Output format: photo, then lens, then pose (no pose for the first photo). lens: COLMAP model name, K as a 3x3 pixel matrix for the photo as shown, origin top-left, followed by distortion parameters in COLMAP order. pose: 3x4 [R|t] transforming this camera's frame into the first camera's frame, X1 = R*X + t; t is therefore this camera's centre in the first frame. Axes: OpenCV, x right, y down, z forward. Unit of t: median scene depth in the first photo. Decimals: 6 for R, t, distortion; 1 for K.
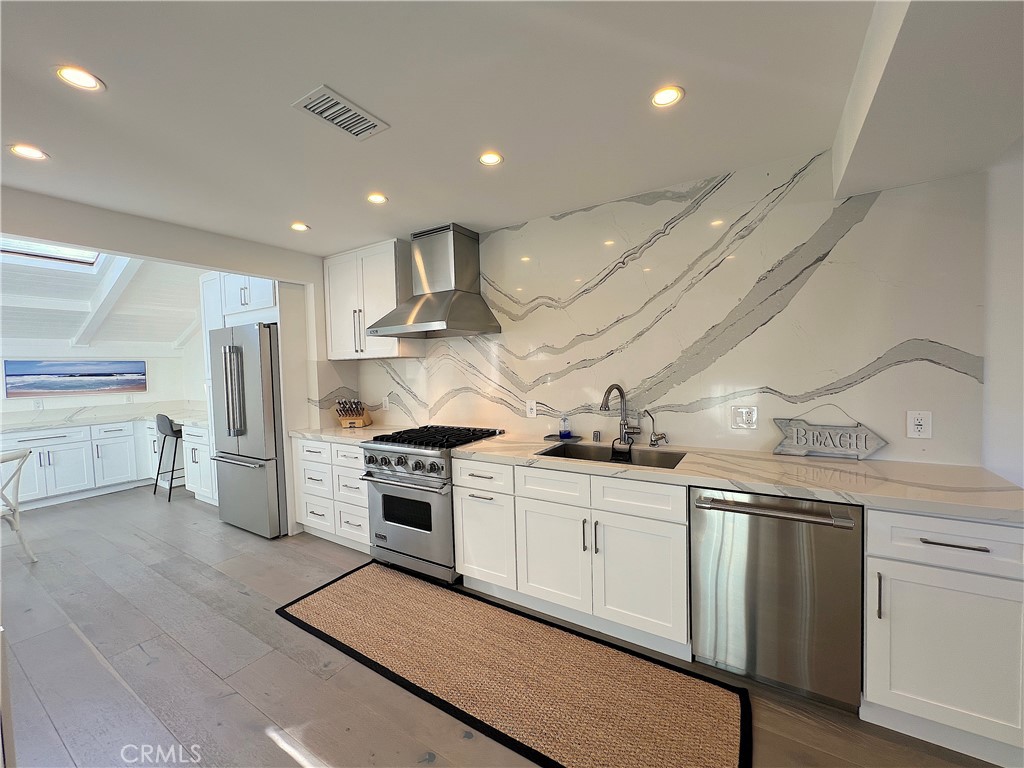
lens RADIAL K [[407.3, 0, 506.7], [0, 407.3, 384.7], [0, 0, 1]] dist [-0.000087, -0.001201]
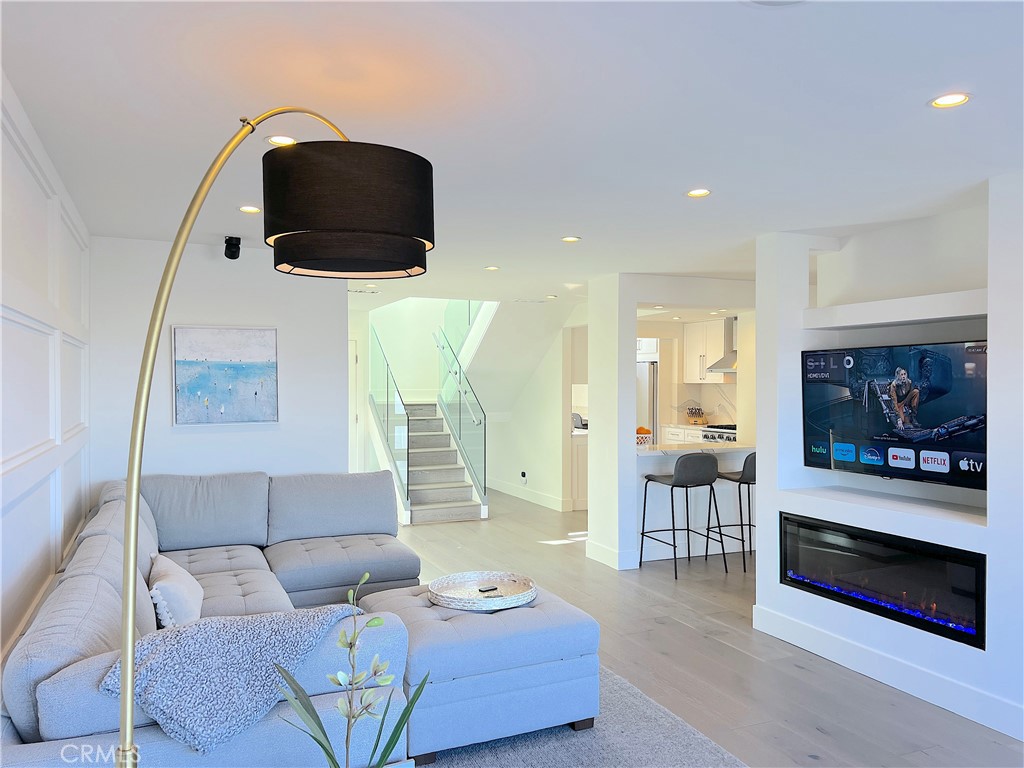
lens RADIAL K [[764.0, 0, 511.3], [0, 764.0, 391.7], [0, 0, 1]] dist [0.045544, -0.048595]
pose [[0.837000, 0.037344, -0.545927, 0.851480], [-0.050443, 0.998686, -0.009023, 0.047164], [0.544872, 0.035090, 0.837784, -2.497164]]
